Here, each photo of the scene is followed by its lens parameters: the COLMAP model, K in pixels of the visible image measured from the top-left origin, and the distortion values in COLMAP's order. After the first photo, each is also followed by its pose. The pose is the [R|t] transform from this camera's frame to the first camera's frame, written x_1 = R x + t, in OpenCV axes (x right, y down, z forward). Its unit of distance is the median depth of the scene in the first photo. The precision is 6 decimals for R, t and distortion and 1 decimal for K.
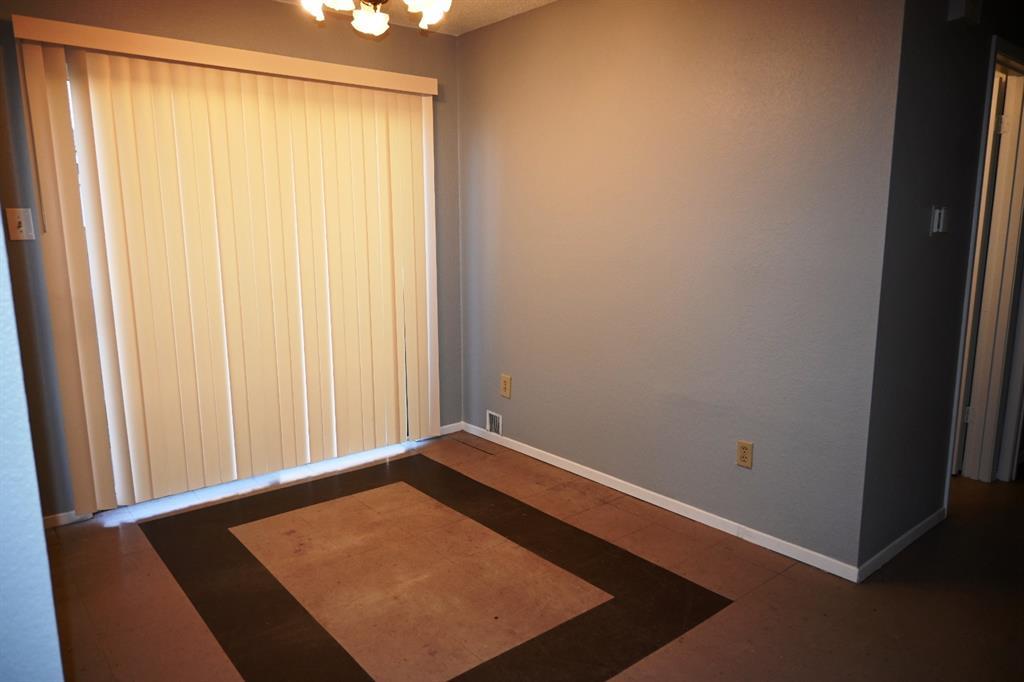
lens RADIAL K [[700.1, 0, 502.8], [0, 700.1, 340.3], [0, 0, 1]] dist [-0.009528, -0.000047]
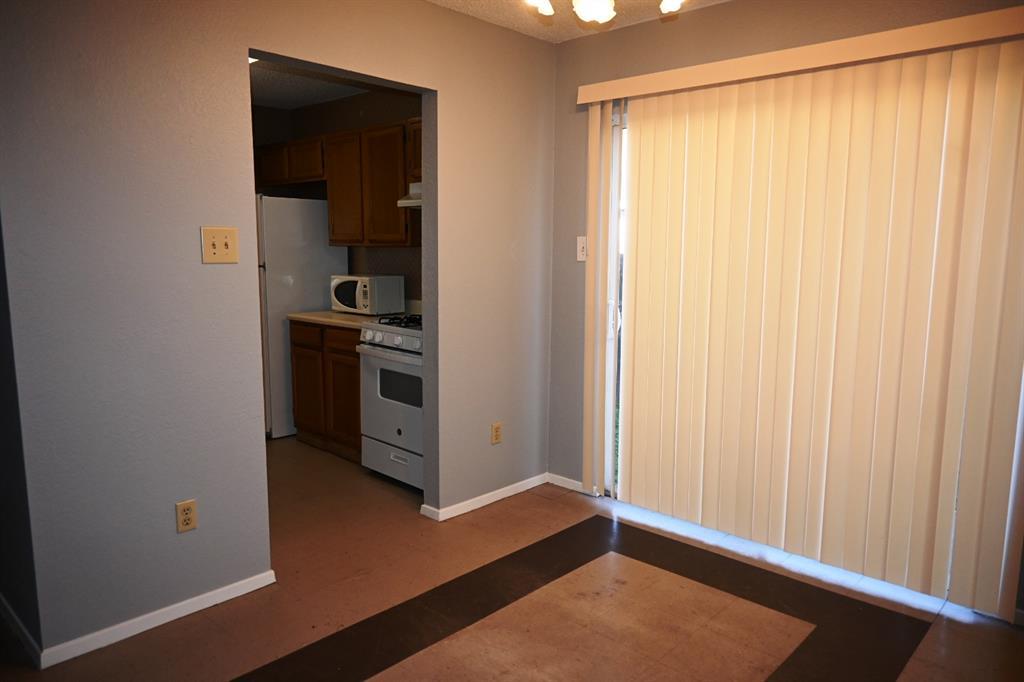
lens RADIAL K [[700.1, 0, 506.0], [0, 700.1, 341.2], [0, 0, 1]] dist [-0.009528, -0.000047]
pose [[0.123279, 0.144004, -0.981868, 0.560808], [-0.171541, 0.977614, 0.121842, -0.129492], [0.977433, 0.153410, 0.145222, 0.685640]]
